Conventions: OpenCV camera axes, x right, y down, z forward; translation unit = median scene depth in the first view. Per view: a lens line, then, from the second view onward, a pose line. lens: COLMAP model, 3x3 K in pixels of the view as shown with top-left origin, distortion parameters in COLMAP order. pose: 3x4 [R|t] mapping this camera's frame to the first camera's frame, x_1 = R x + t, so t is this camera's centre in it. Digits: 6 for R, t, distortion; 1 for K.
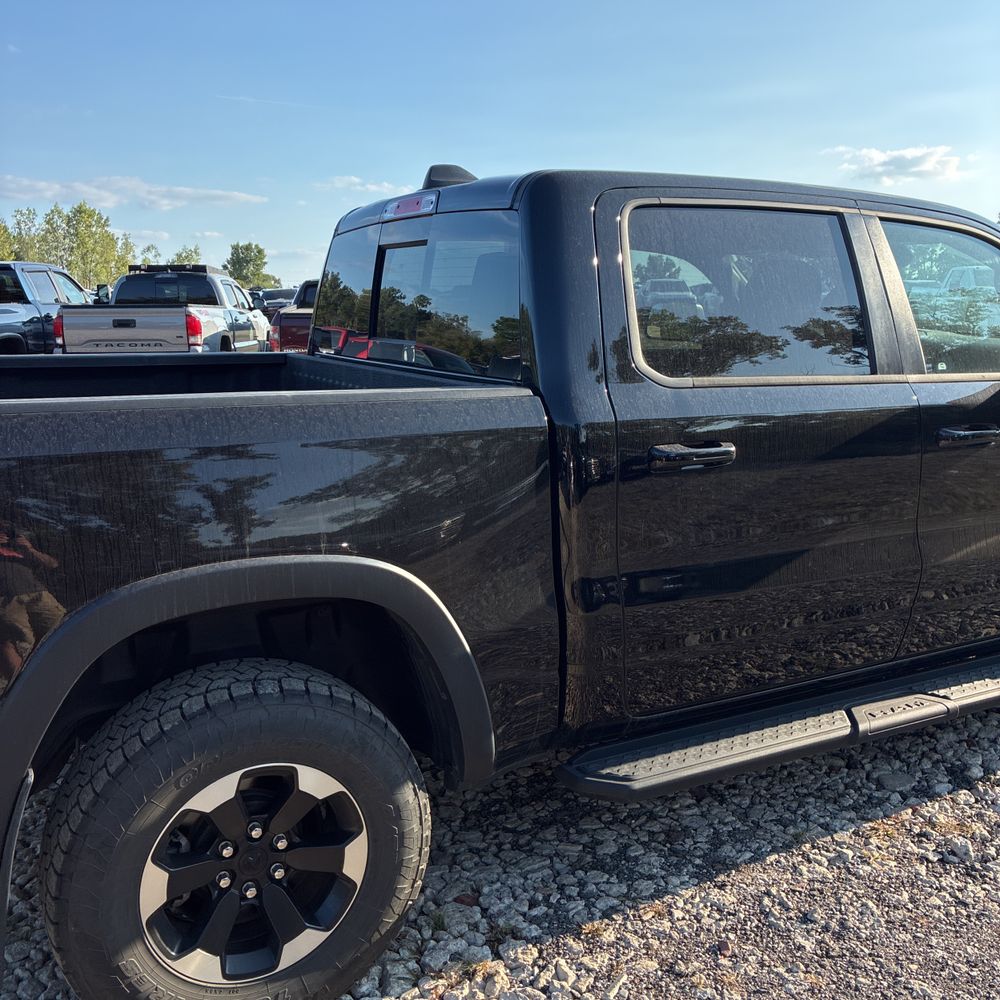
lens RADIAL K [[1016.2, 0, 499.2], [0, 1016.2, 499.9], [0, 0, 1]] dist [0.022452, 0.000000]
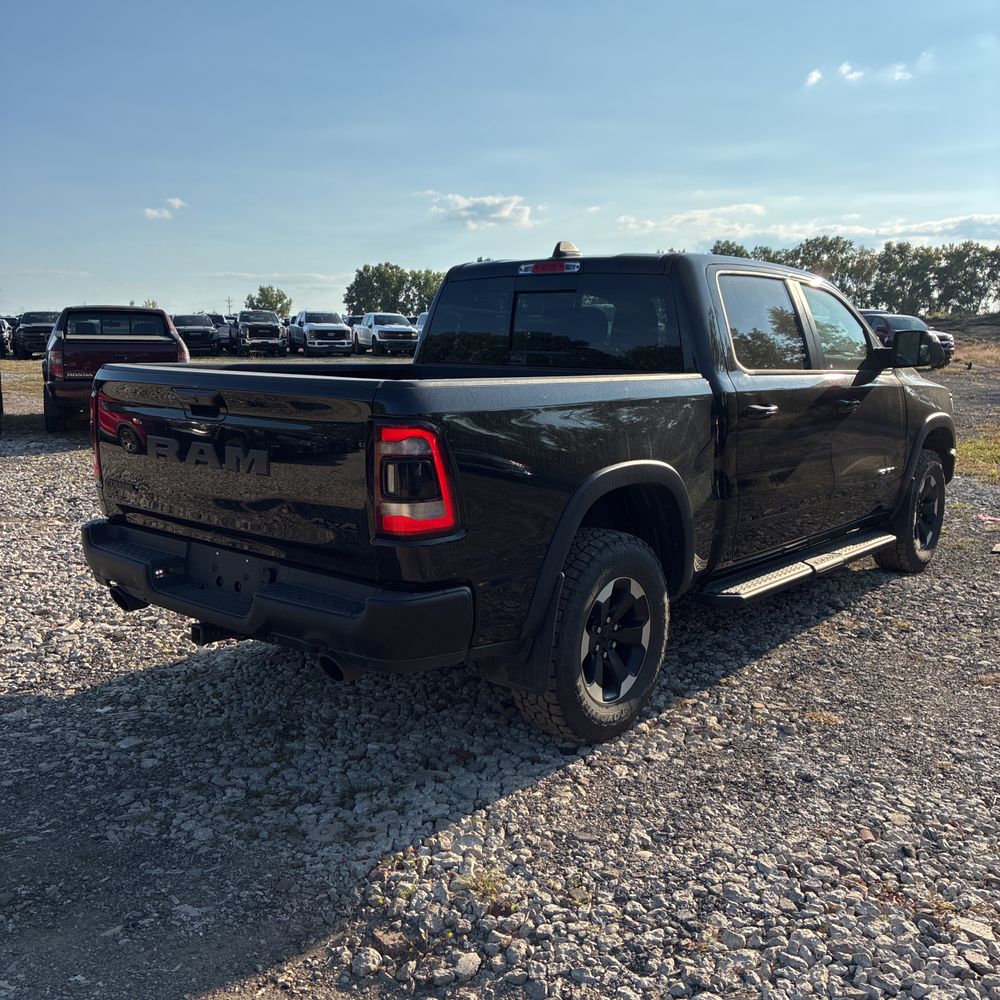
lens RADIAL K [[1016.2, 0, 487.0], [0, 1016.2, 493.4], [0, 0, 1]] dist [0.022452, 0.000000]
pose [[0.934038, -0.047651, 0.353982, -0.806303], [0.060547, 0.997841, -0.025438, 0.104443], [-0.352005, 0.045193, 0.934906, -0.460258]]
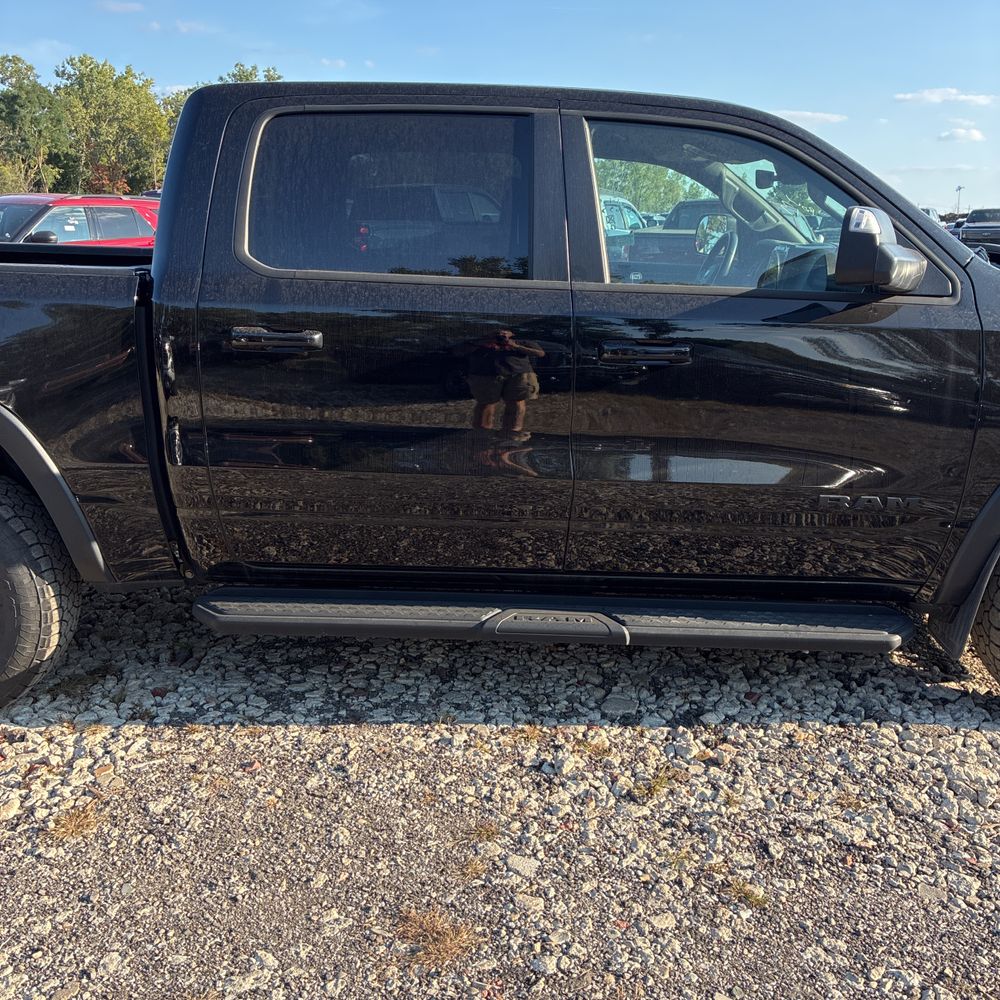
lens RADIAL K [[1016.2, 0, 502.2], [0, 1016.2, 490.6], [0, 0, 1]] dist [0.022452, 0.000000]
pose [[0.874043, 0.136554, -0.466264, 0.836135], [-0.108216, 0.990298, 0.087169, -0.002341], [0.473644, -0.025732, 0.880340, 0.106807]]
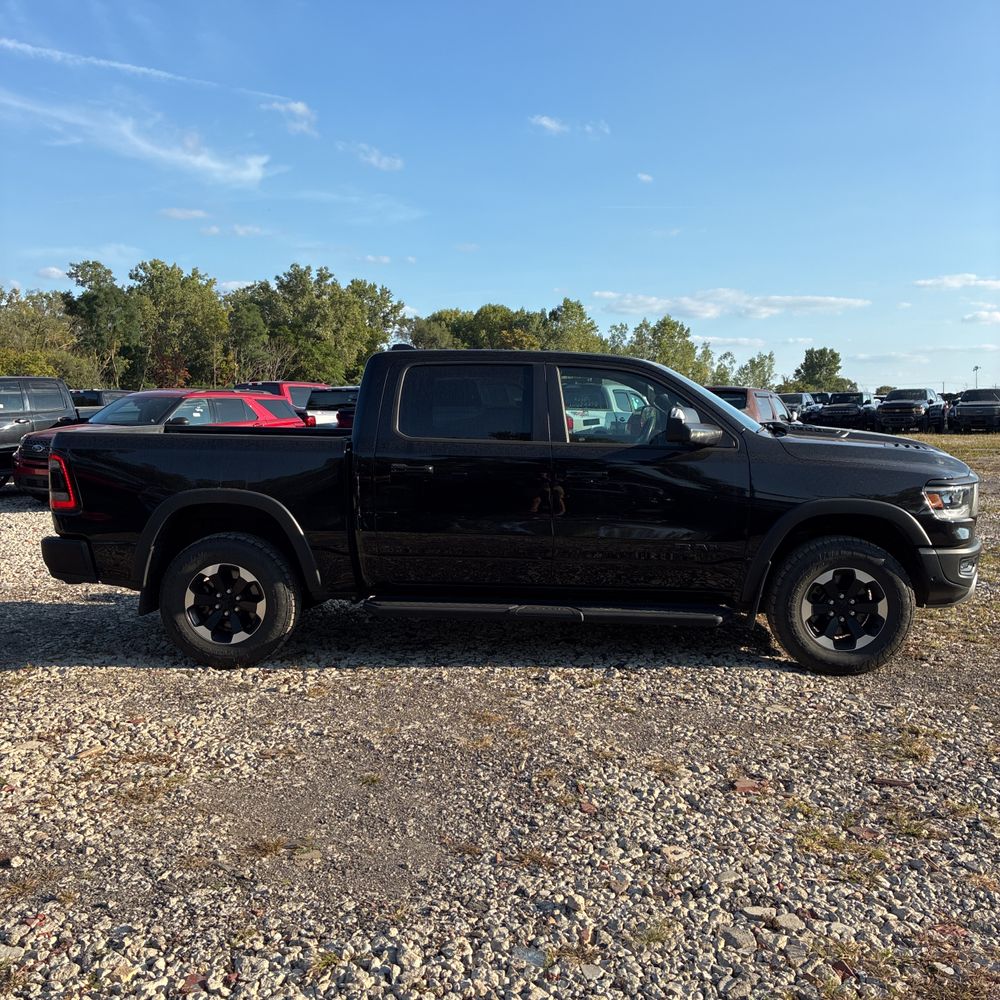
lens RADIAL K [[1016.2, 0, 494.3], [0, 1016.2, 485.7], [0, 0, 1]] dist [0.022452, 0.000000]
pose [[0.853221, 0.048705, -0.519270, 1.382010], [-0.107108, 0.990772, -0.083062, 0.147701], [0.510433, 0.126488, 0.850564, -0.788999]]
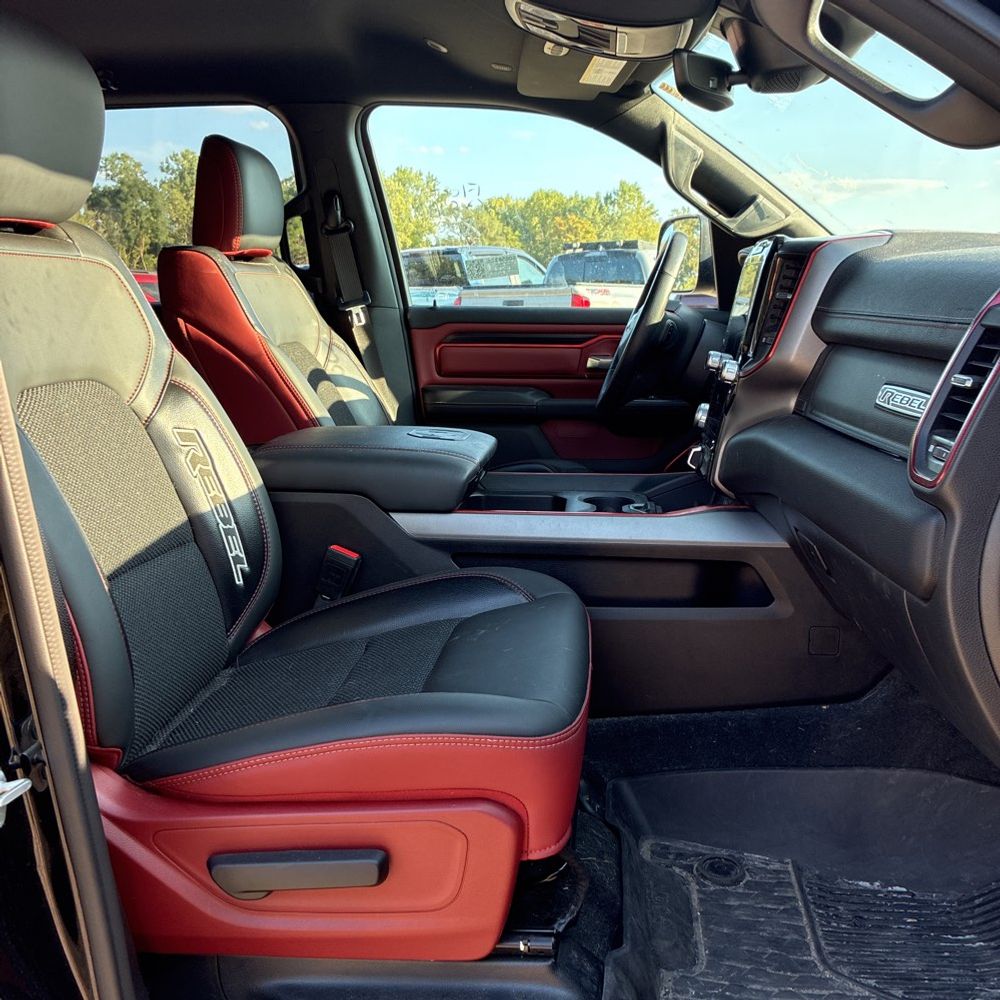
lens RADIAL K [[1016.2, 0, 498.0], [0, 1016.2, 505.2], [0, 0, 1]] dist [0.022452, 0.000000]
pose [[0.824221, 0.099984, -0.557372, 0.711688], [-0.092565, 0.994838, 0.041579, -0.099229], [0.558652, 0.017323, 0.829221, 0.860681]]
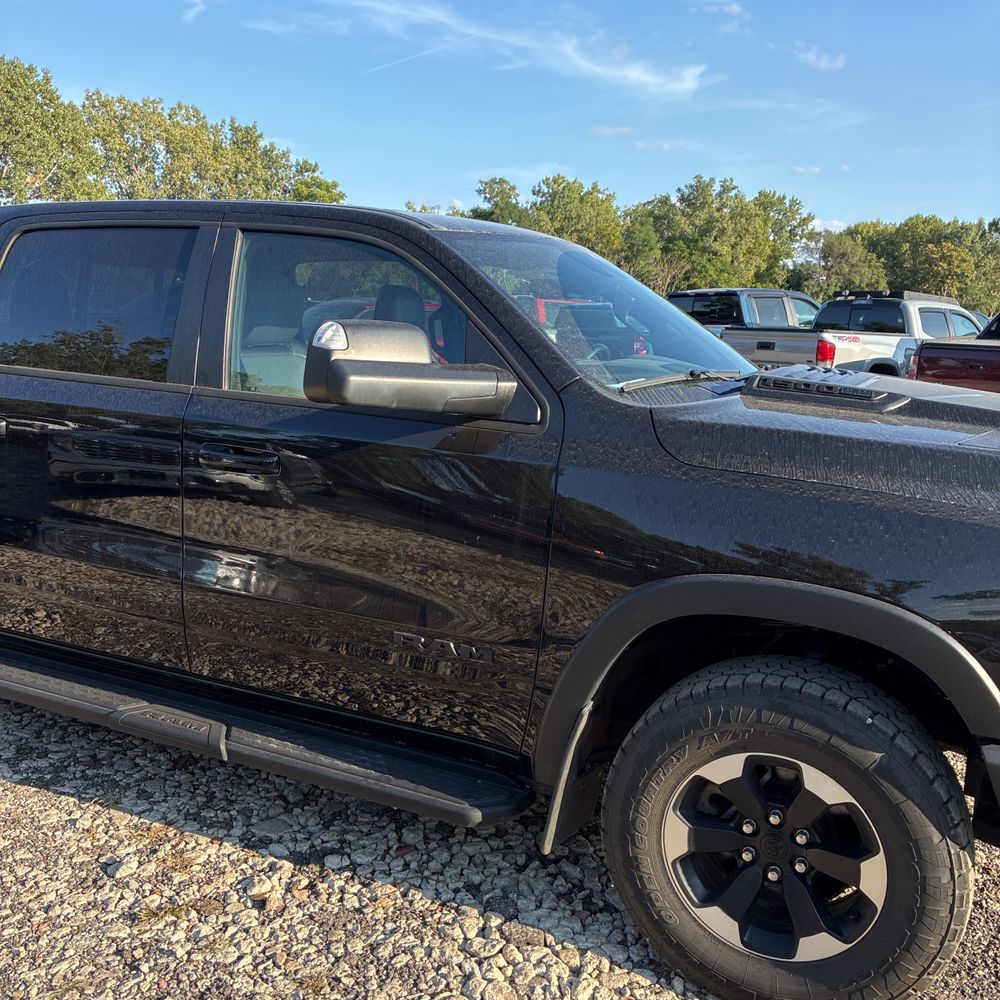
lens RADIAL K [[1016.2, 0, 494.2], [0, 1016.2, 500.0], [0, 0, 1]] dist [0.022452, 0.000000]
pose [[0.586393, 0.164404, -0.793167, 1.391653], [-0.186708, 0.980253, 0.065148, -0.134962], [0.788215, 0.109888, 0.605509, 0.650616]]
